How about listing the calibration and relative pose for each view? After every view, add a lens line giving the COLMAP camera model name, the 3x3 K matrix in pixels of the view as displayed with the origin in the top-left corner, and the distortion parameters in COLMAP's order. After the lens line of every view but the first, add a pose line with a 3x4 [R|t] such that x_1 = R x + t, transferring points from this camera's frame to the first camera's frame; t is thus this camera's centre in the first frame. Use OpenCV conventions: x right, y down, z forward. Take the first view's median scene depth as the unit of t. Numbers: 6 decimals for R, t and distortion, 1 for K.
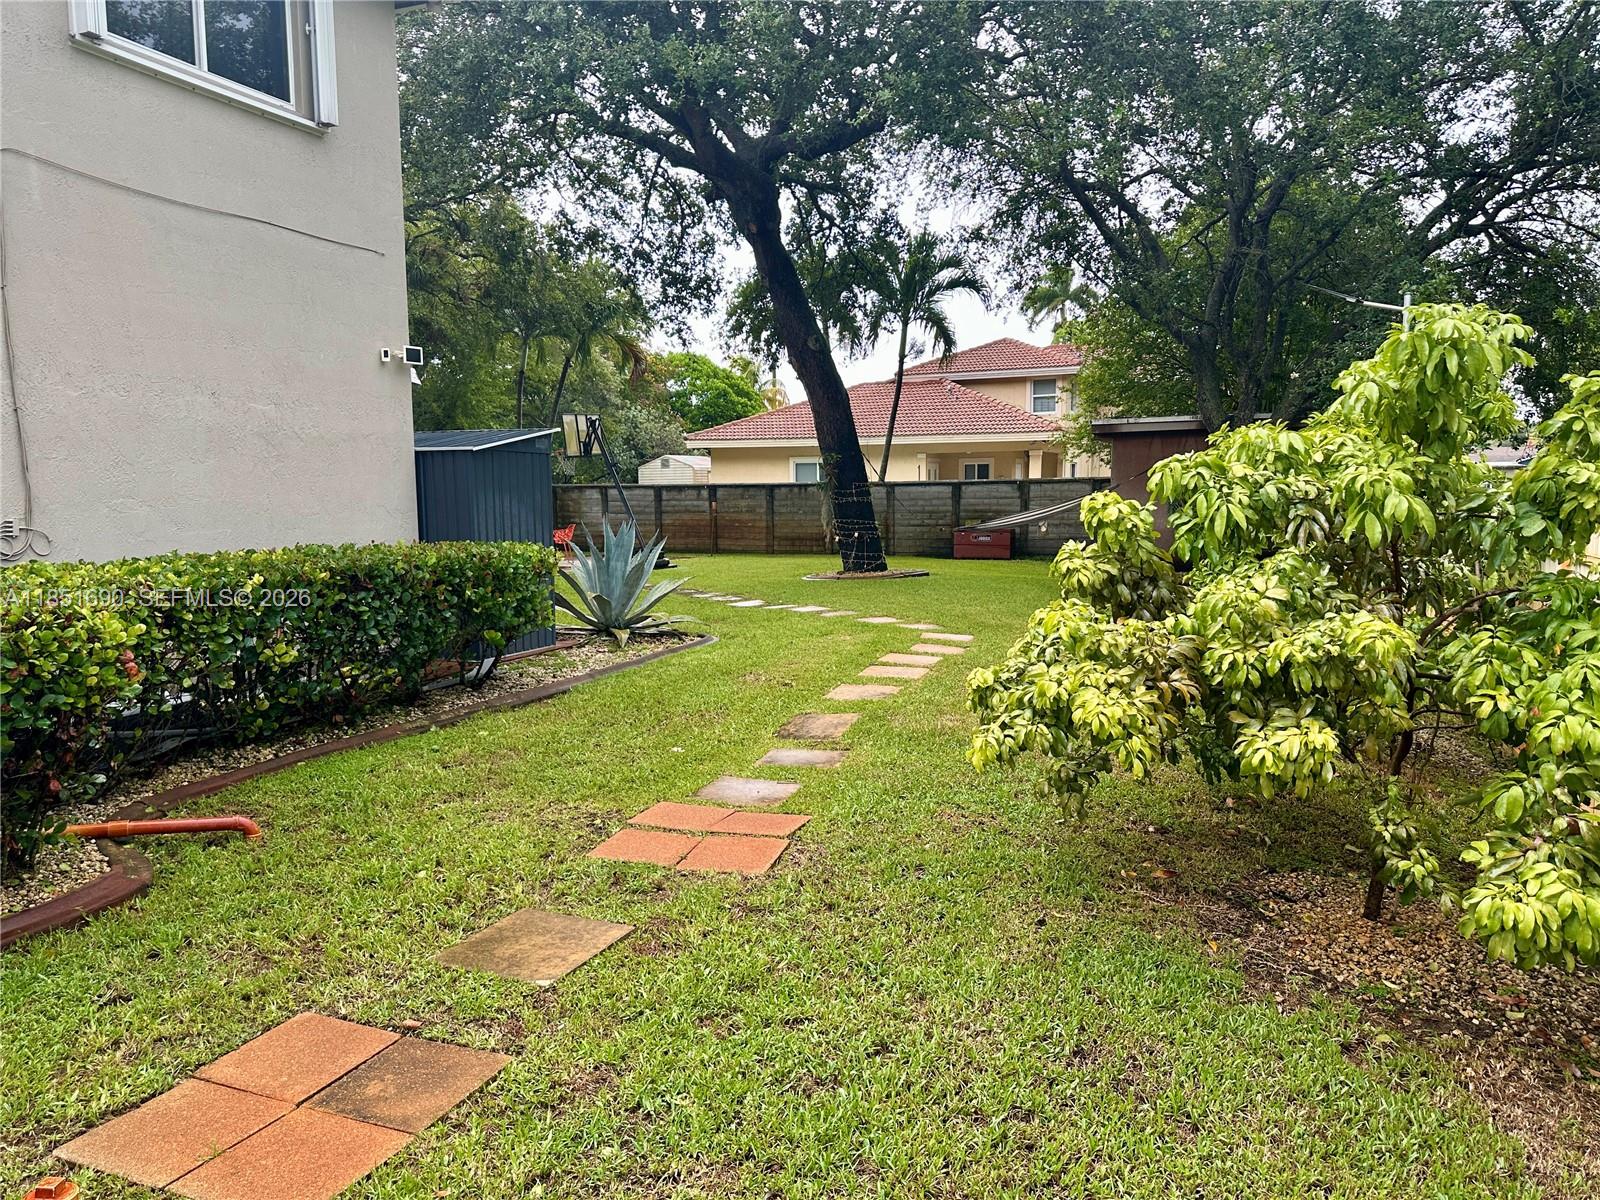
lens RADIAL K [[1128.0, 0, 800.0], [0, 1128.0, 599.6], [0, 0, 1]] dist [0.013576, 0.001823]
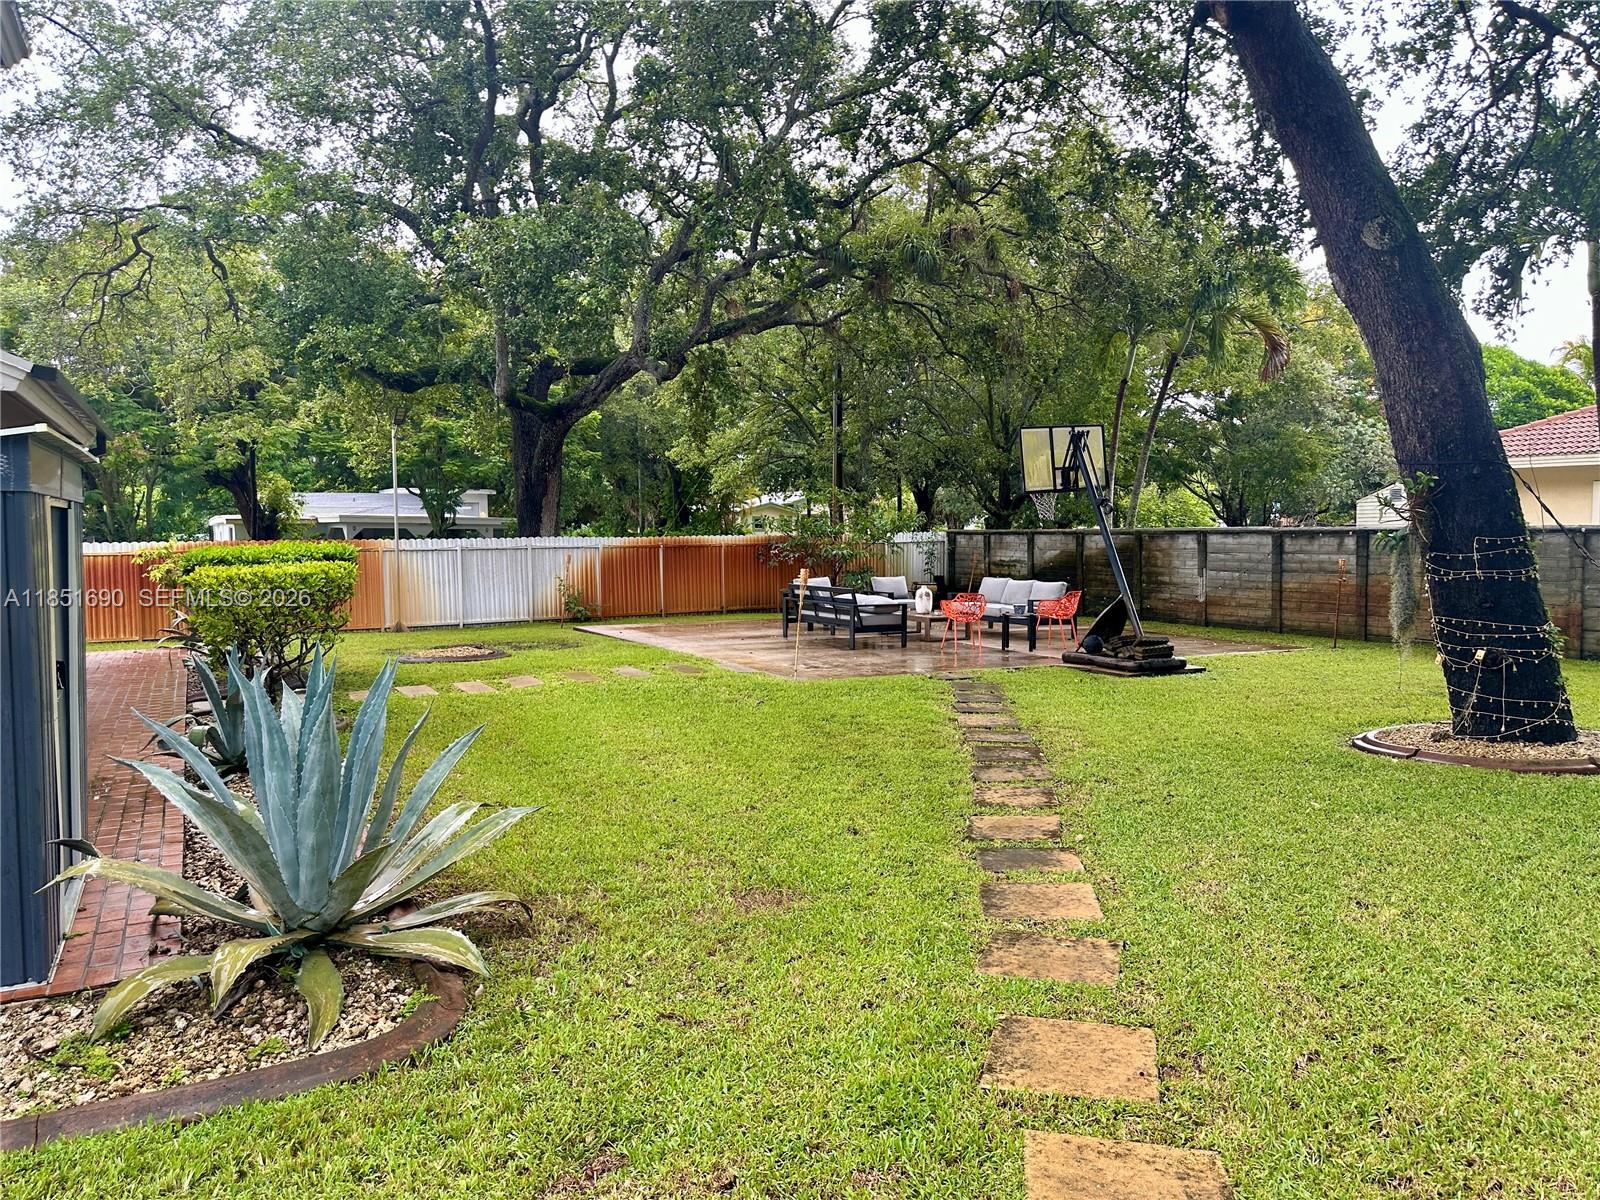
lens RADIAL K [[1128.0, 0, 800.3], [0, 1128.0, 598.9], [0, 0, 1]] dist [0.013576, 0.001823]
pose [[0.771836, 0.037727, -0.634701, 0.104535], [-0.057844, 0.998265, -0.011005, -0.049501], [0.633185, 0.045208, 0.772679, 0.413188]]
